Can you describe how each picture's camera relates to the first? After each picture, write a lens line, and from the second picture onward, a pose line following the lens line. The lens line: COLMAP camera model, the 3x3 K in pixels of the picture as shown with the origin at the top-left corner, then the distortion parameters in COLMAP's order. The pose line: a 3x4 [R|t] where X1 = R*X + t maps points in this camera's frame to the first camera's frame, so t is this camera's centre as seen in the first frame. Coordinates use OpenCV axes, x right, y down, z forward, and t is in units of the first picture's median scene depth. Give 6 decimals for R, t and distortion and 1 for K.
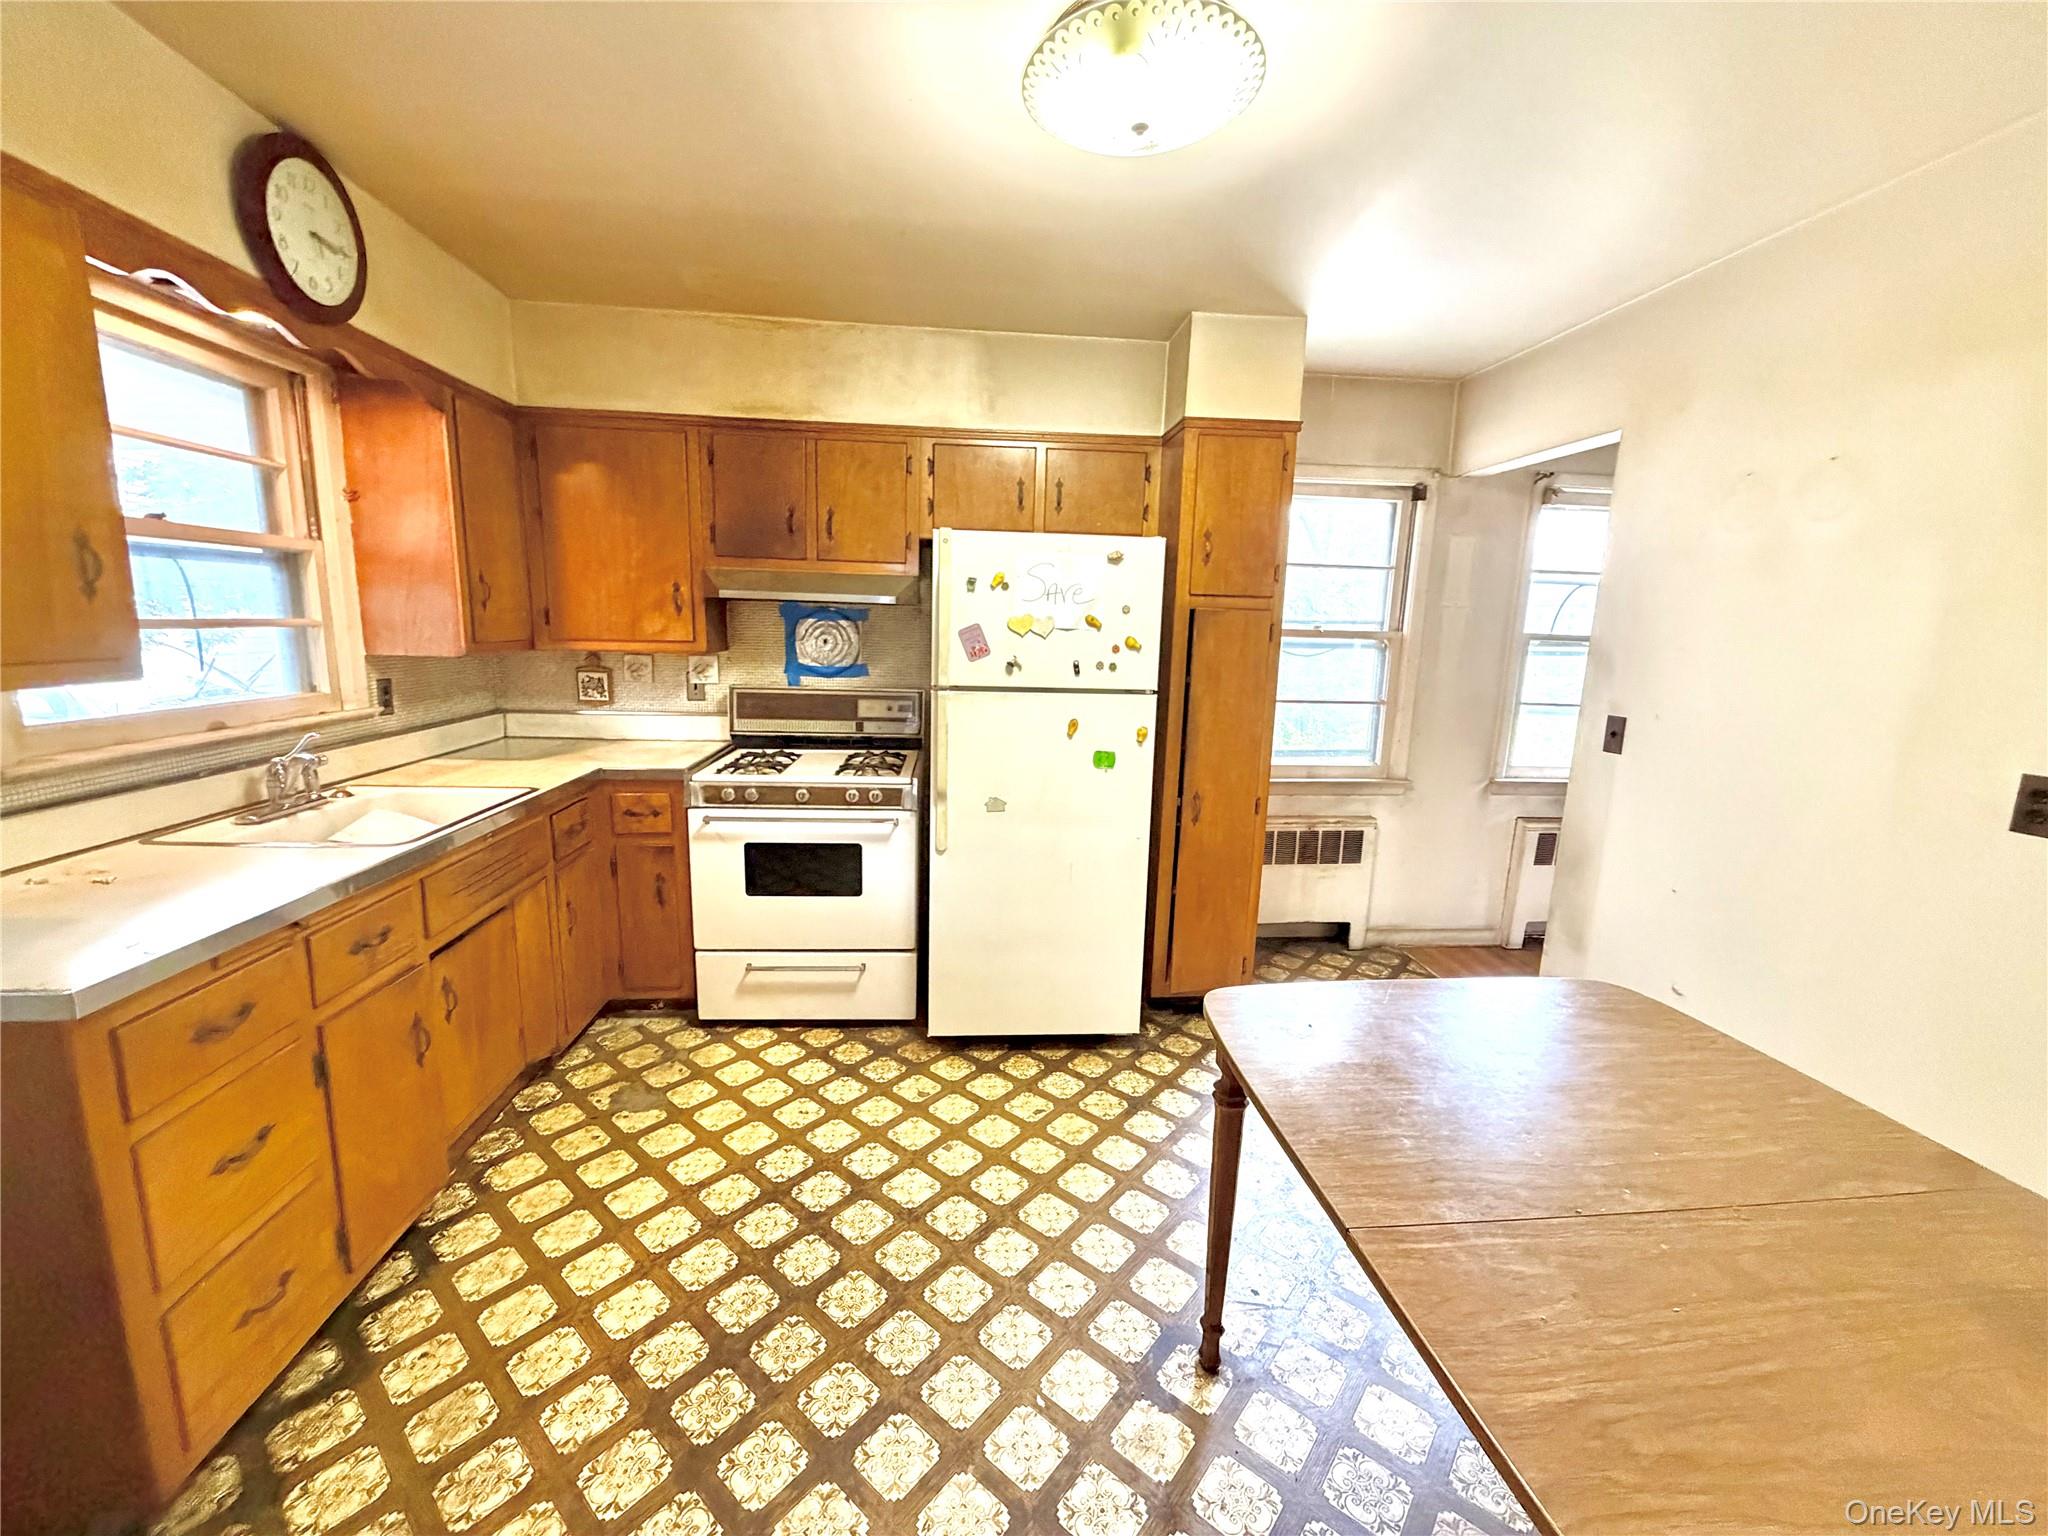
lens RADIAL K [[816.9, 0, 1014.3], [0, 816.9, 766.7], [0, 0, 1]] dist [0.001706, 0.000216]
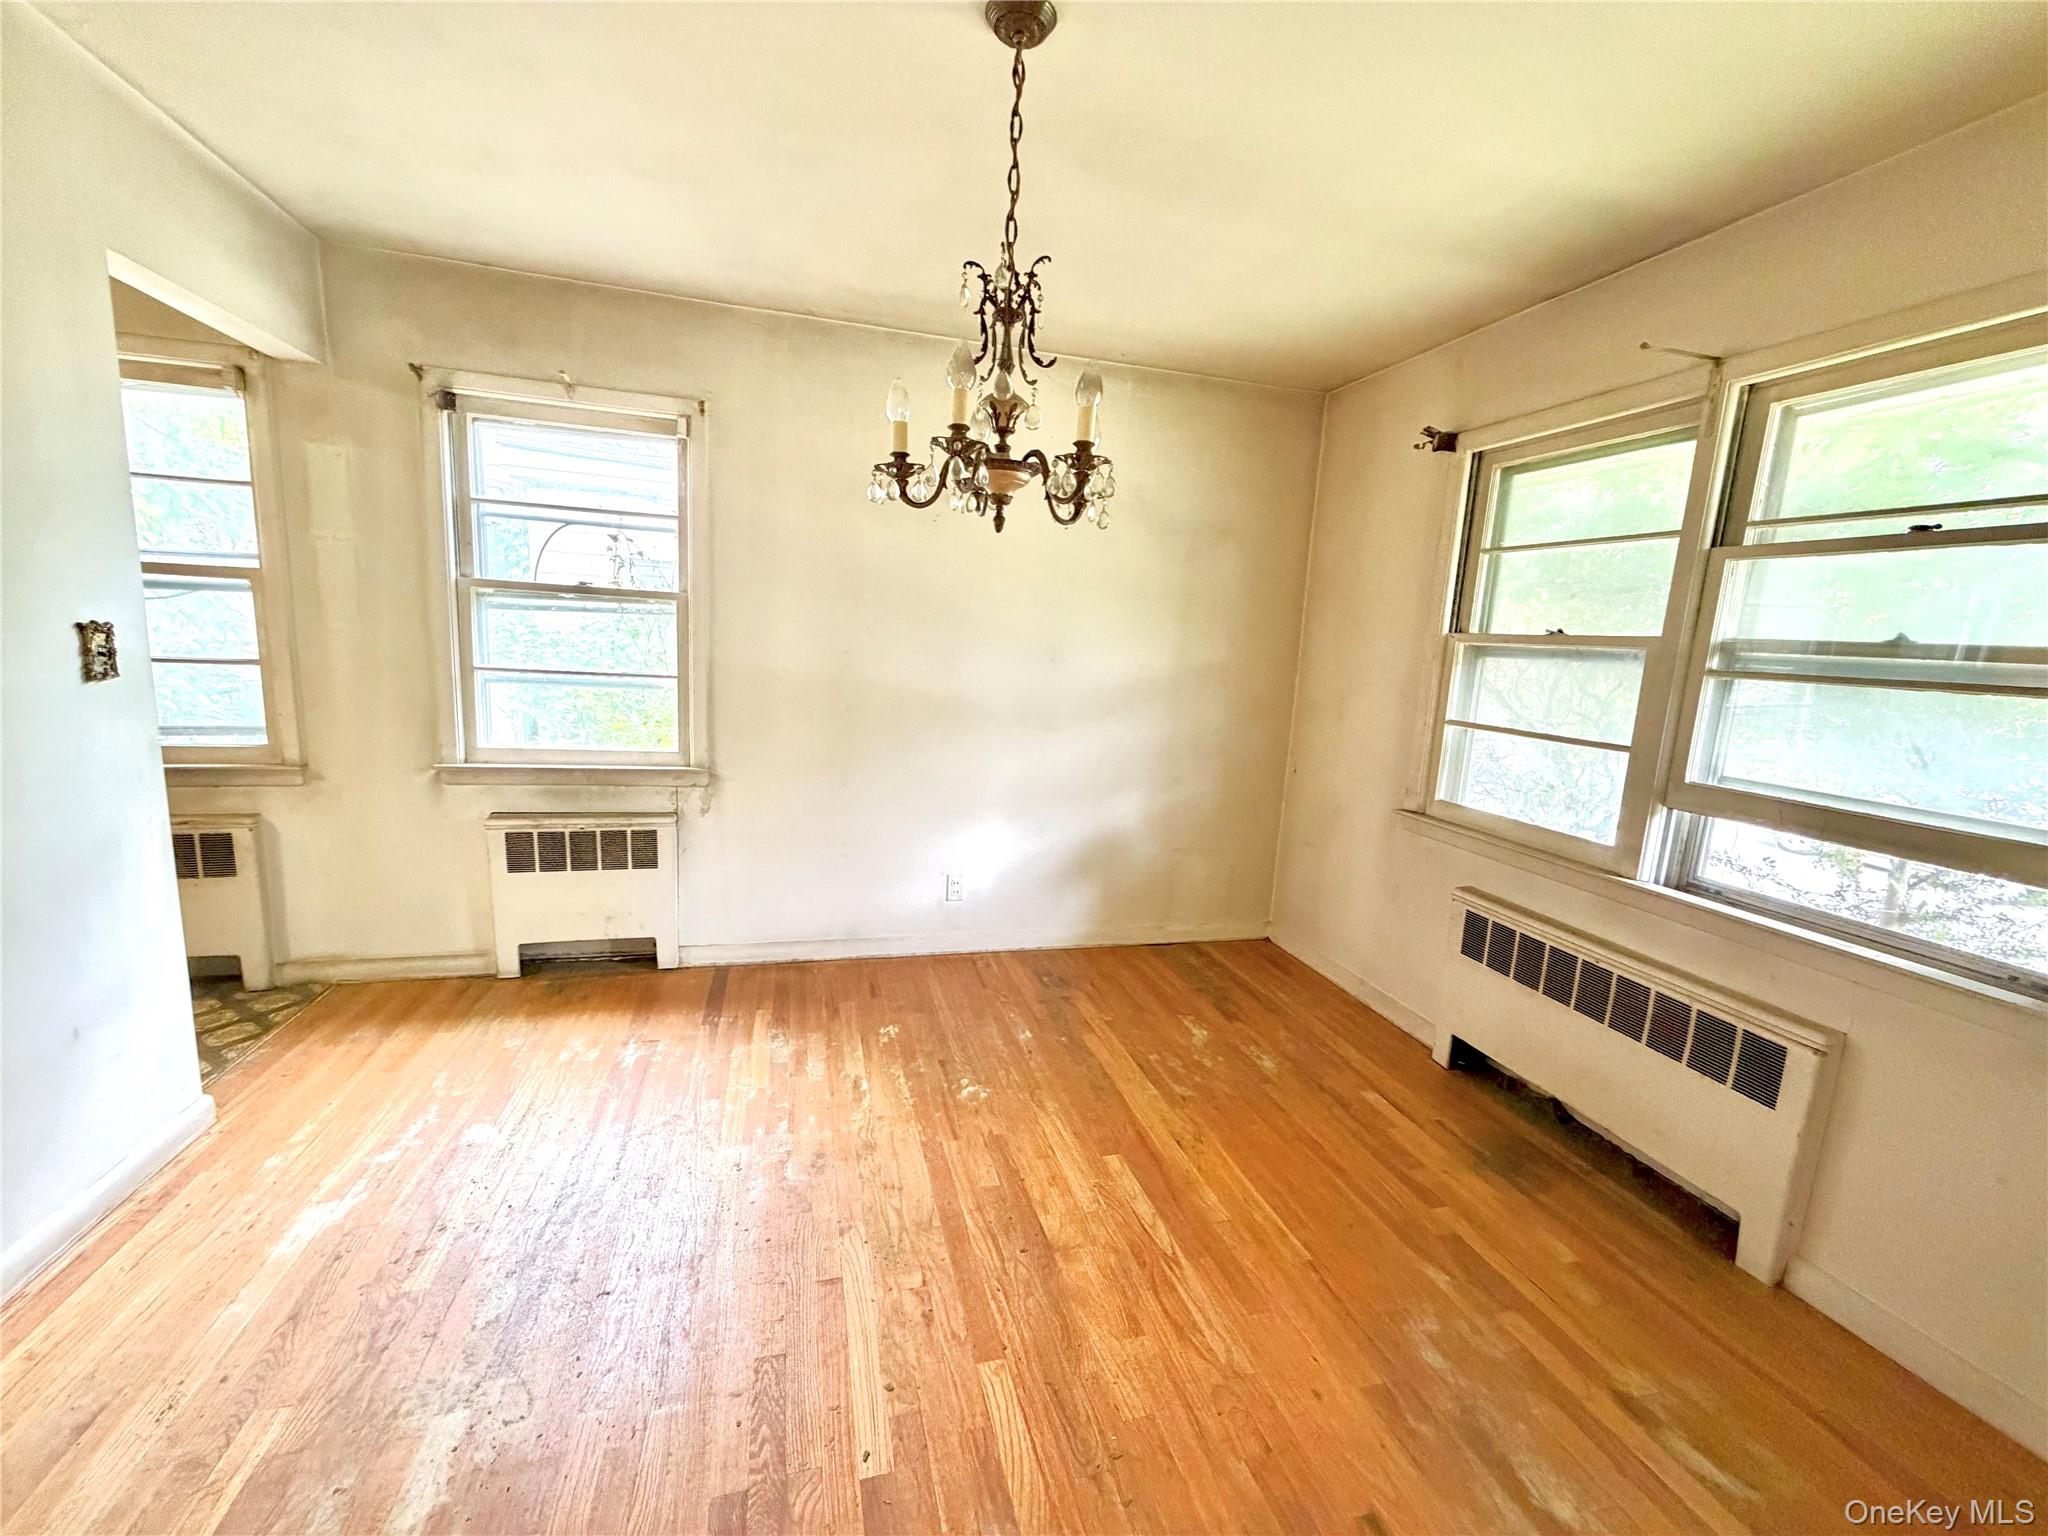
lens RADIAL K [[816.9, 0, 1014.3], [0, 816.9, 766.7], [0, 0, 1]] dist [0.001706, 0.000216]
pose [[0.984288, 0.000330, 0.176568, 0.985610], [-0.000899, 0.999995, 0.003141, 0.013865], [-0.176566, -0.003250, 0.984284, 0.131765]]
